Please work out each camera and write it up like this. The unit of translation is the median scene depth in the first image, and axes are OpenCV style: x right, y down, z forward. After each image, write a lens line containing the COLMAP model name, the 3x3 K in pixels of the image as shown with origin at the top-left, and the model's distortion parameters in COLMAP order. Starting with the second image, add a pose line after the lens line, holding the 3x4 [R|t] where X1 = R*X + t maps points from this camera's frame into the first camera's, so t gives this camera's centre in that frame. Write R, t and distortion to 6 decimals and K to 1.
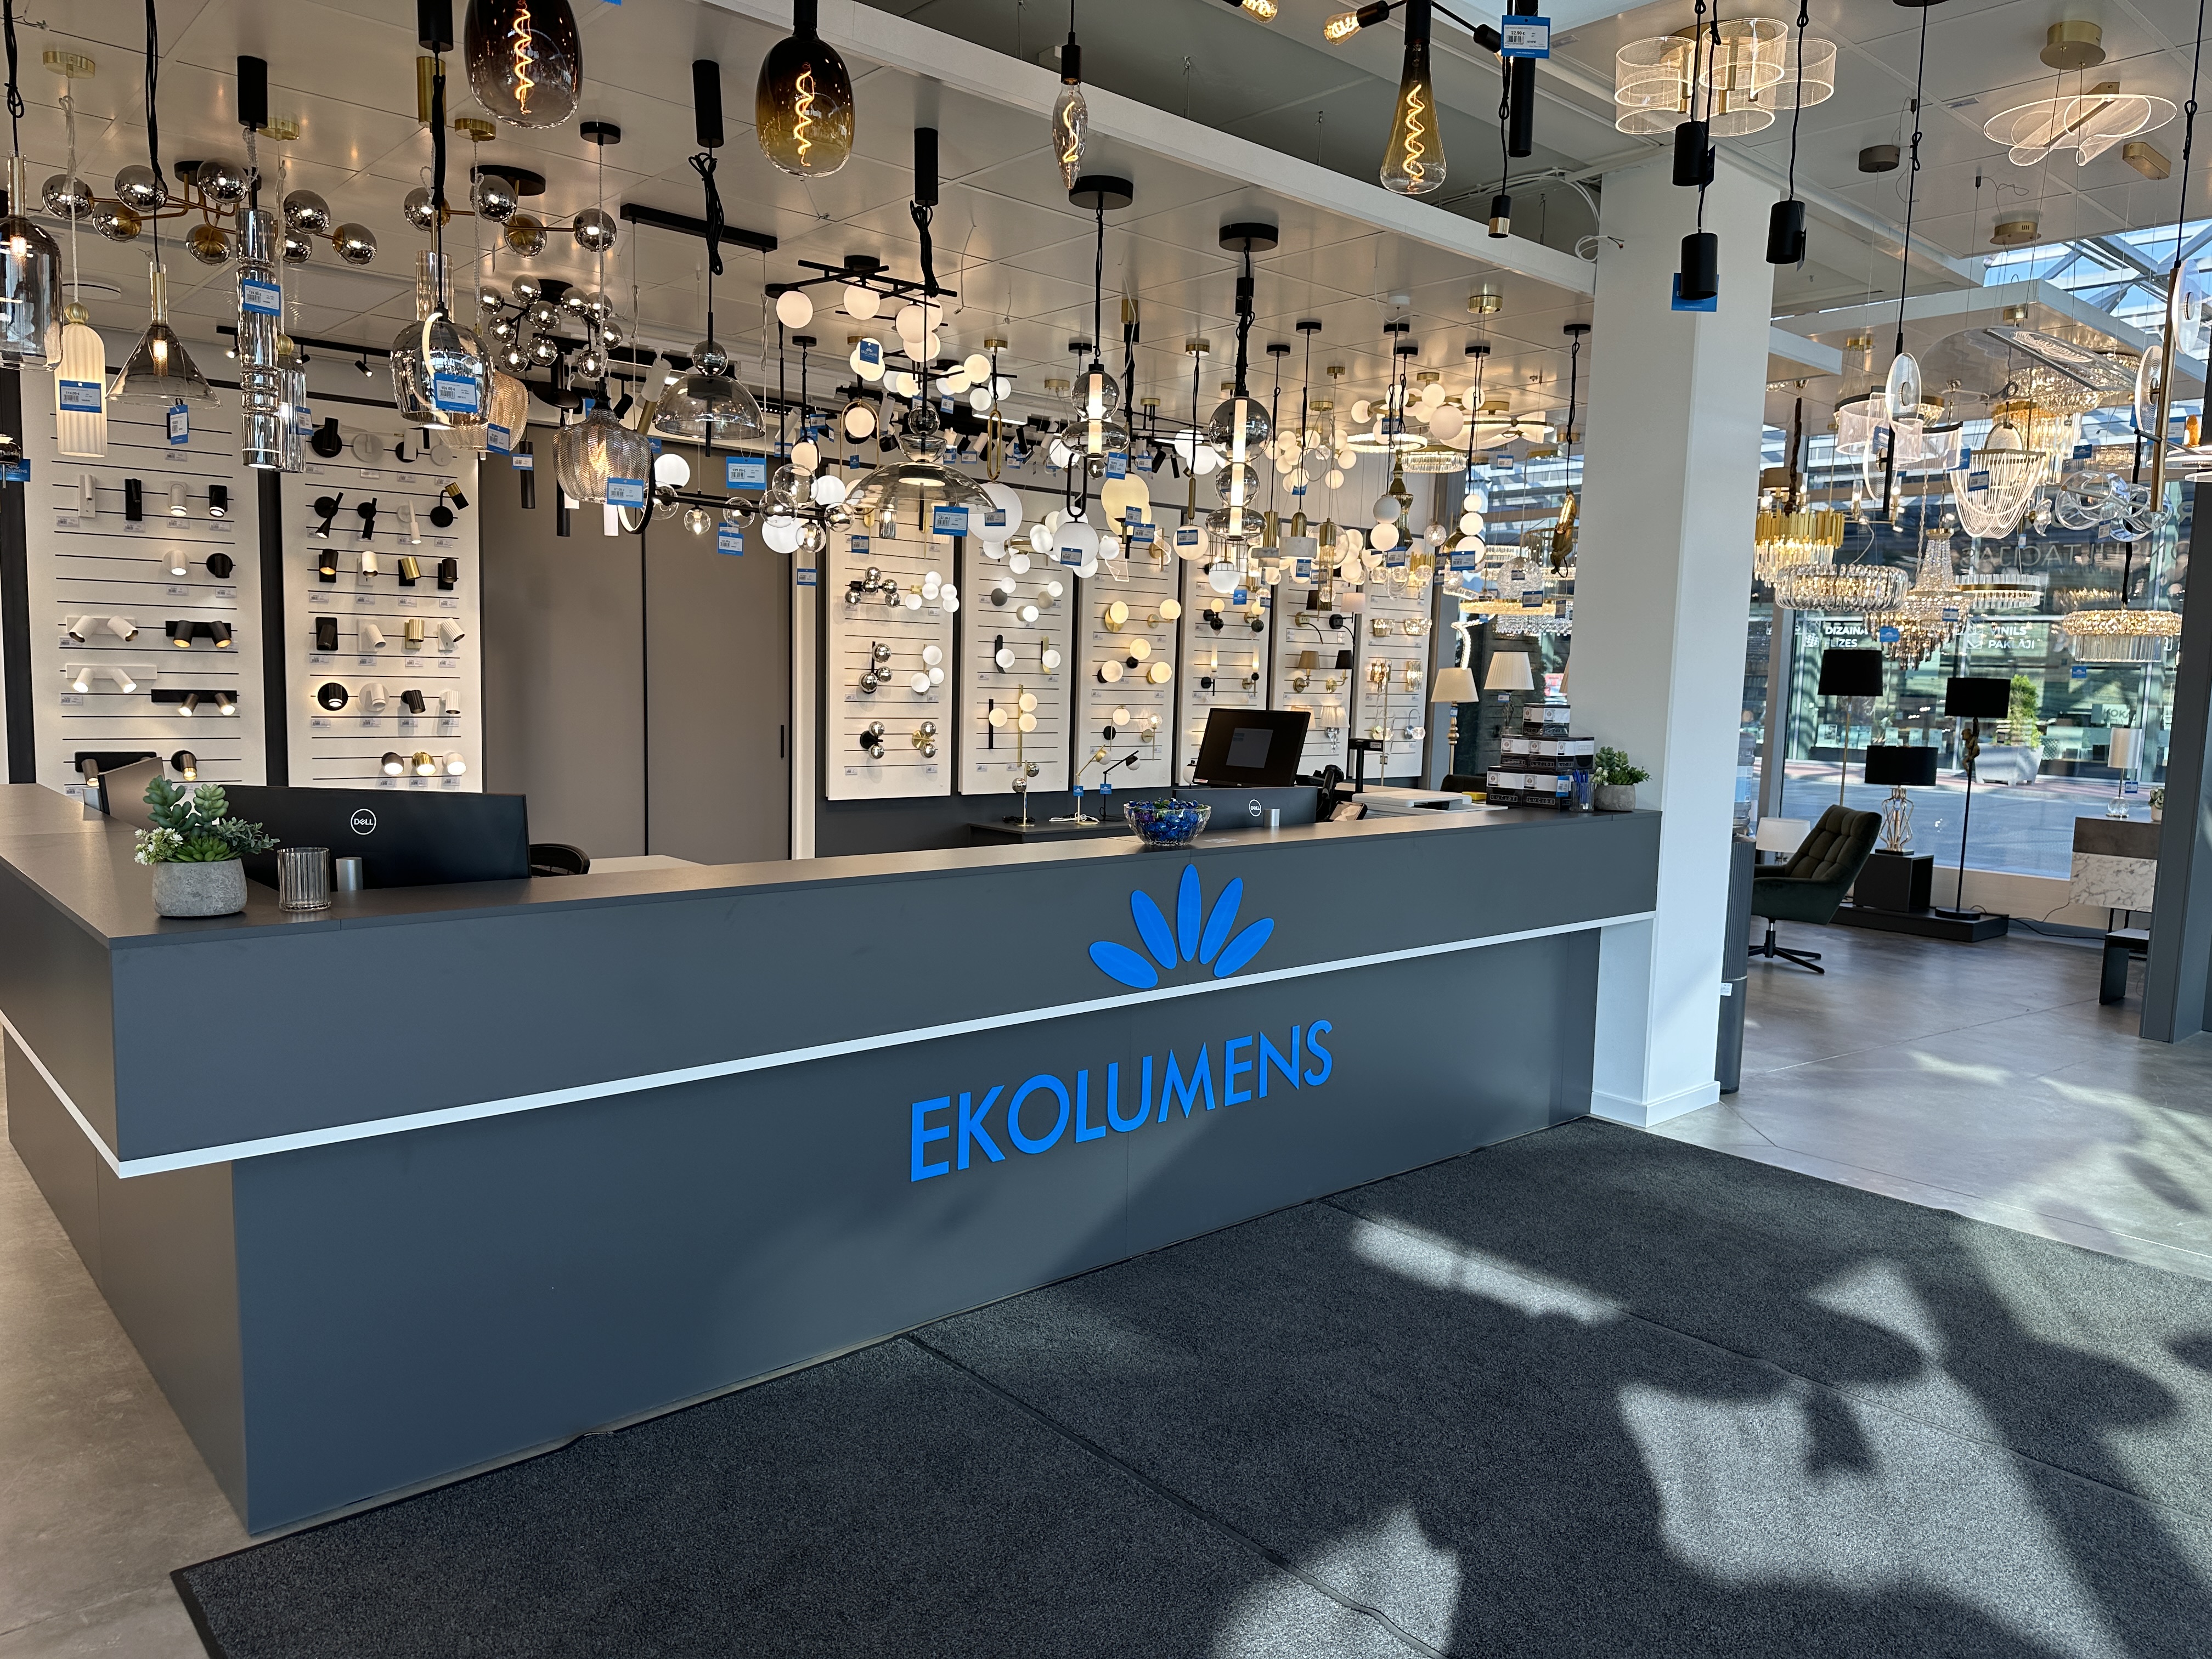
lens RADIAL K [[1519.1, 0, 1106.0], [0, 1519.1, 829.5], [0, 0, 1]] dist [0.140841, -0.202567]
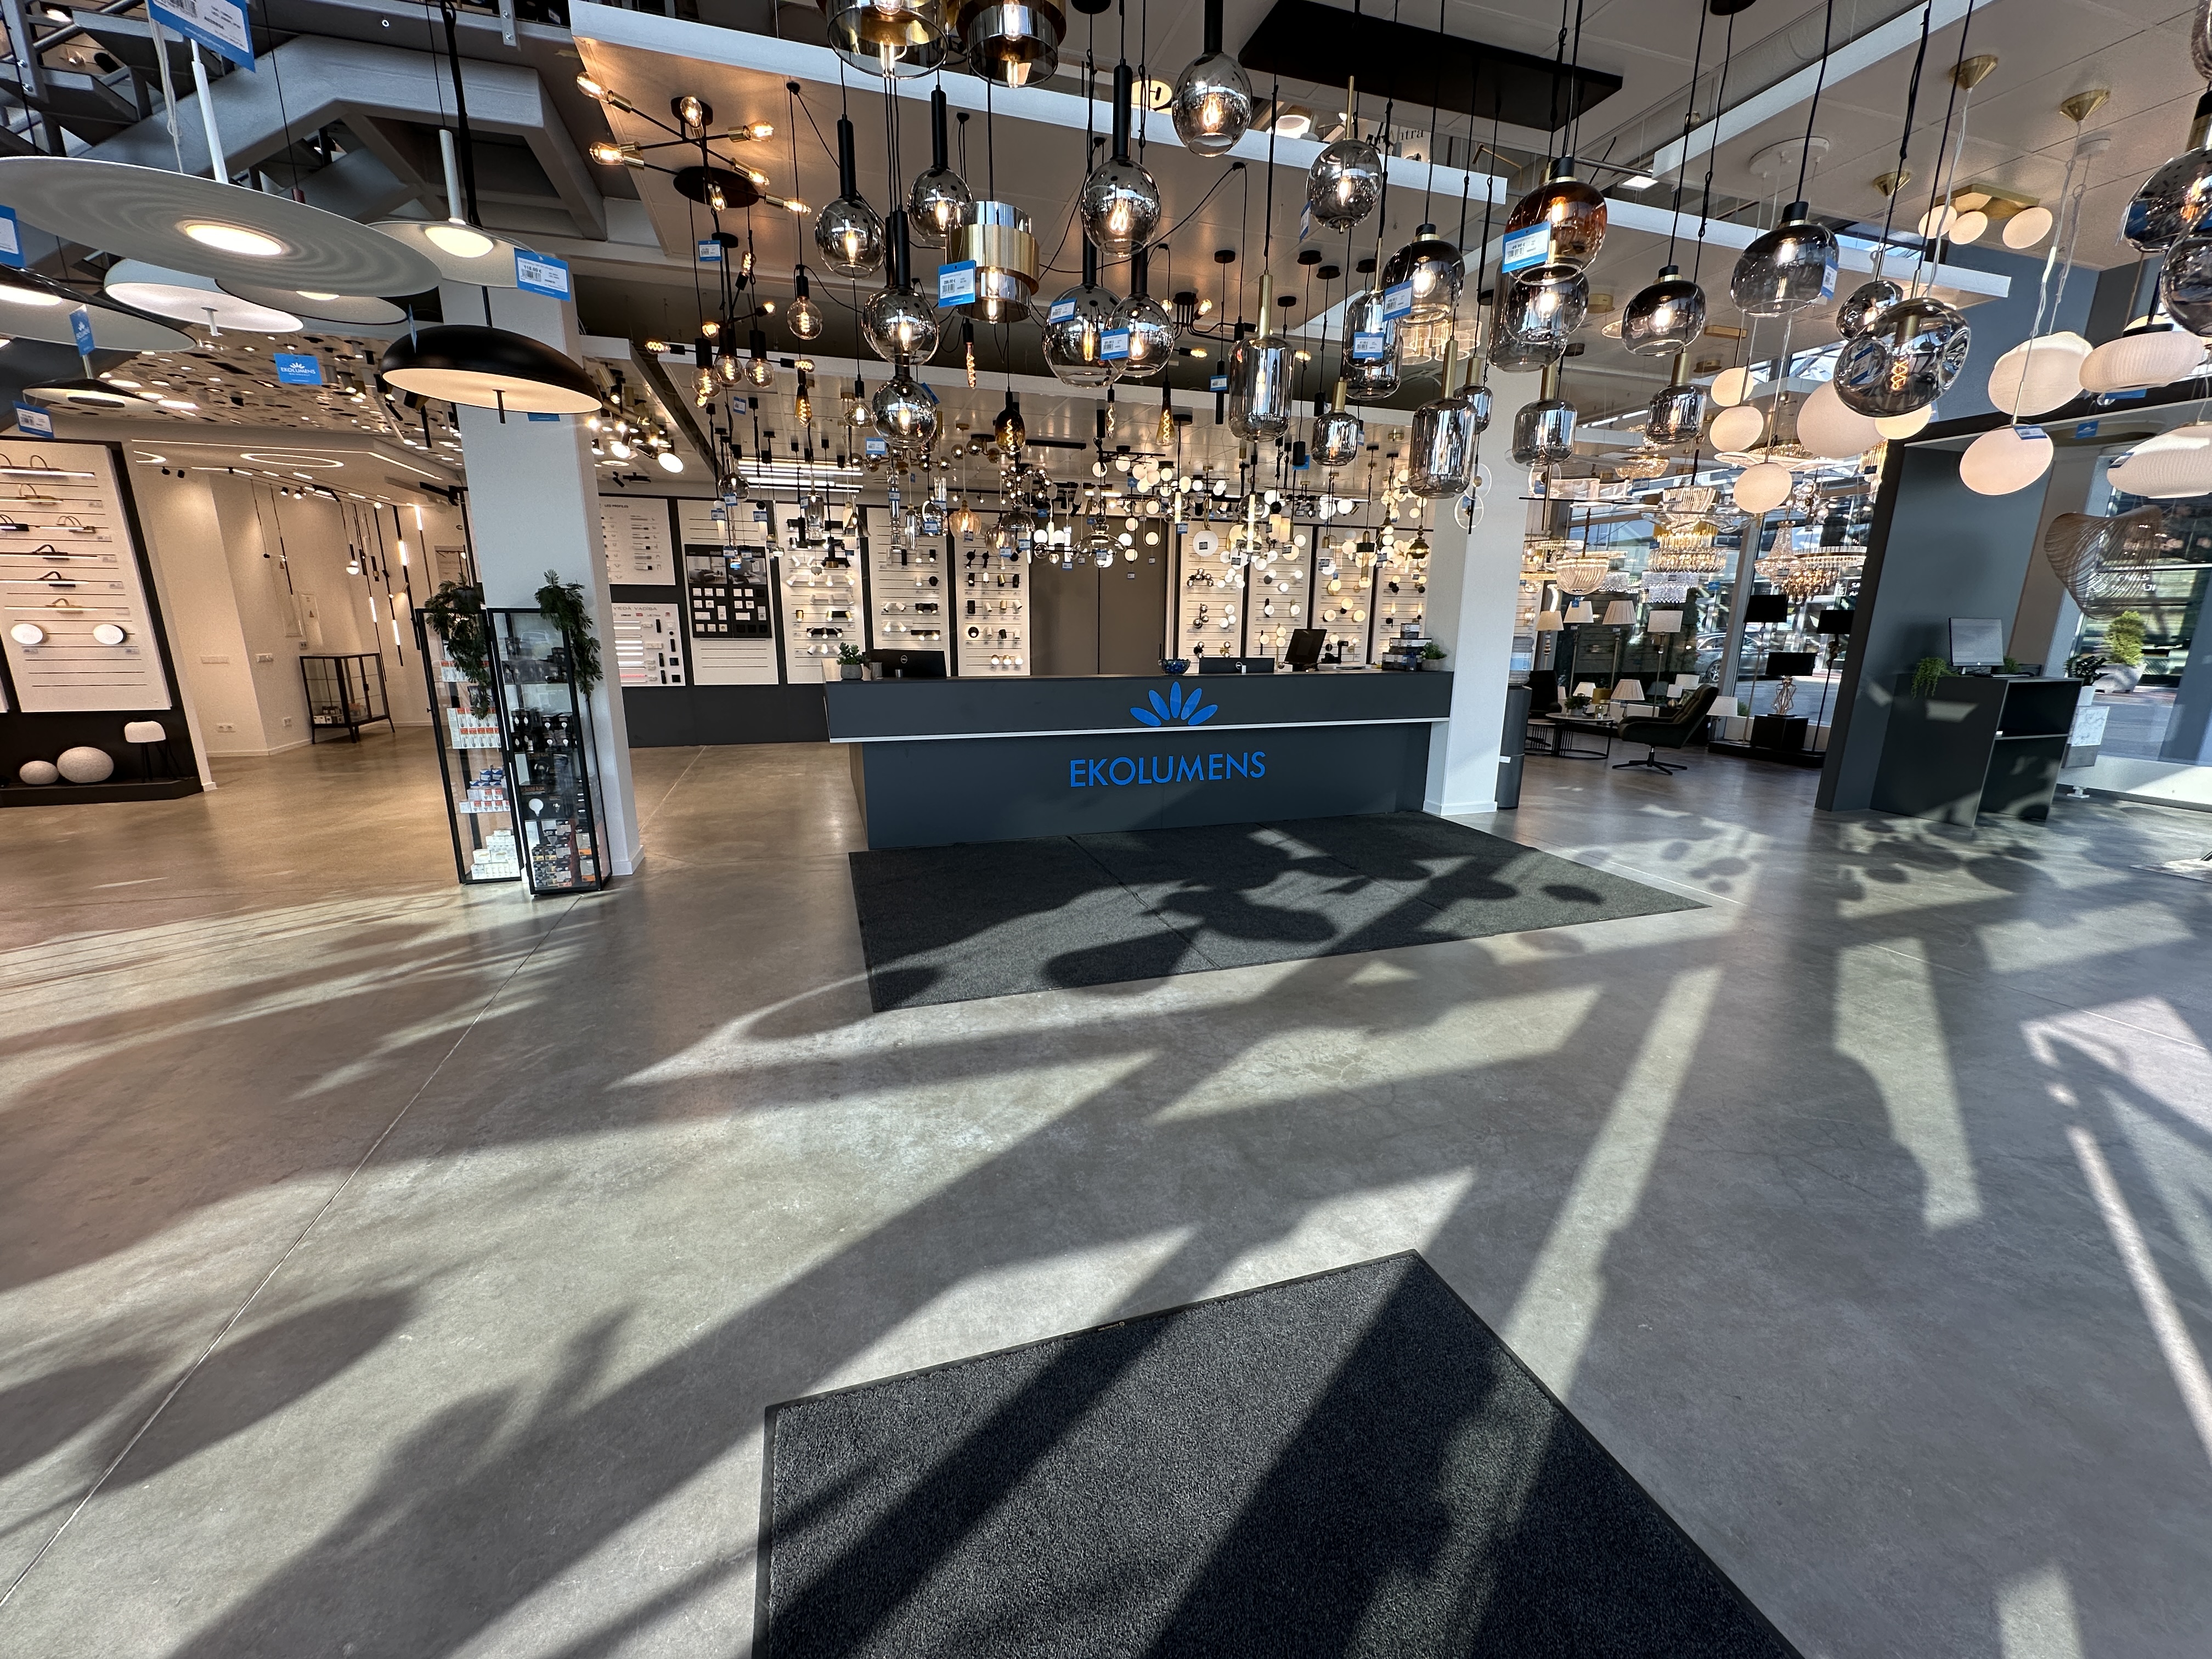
lens RADIAL K [[870.1, 0, 1106.0], [0, 870.1, 829.5], [0, 0, 1]] dist [-0.000293, -0.000310]
pose [[0.915694, 0.075061, -0.394804, 0.276858], [-0.024524, 0.991009, 0.131532, 0.040049], [0.401127, -0.110761, 0.909302, -0.234725]]
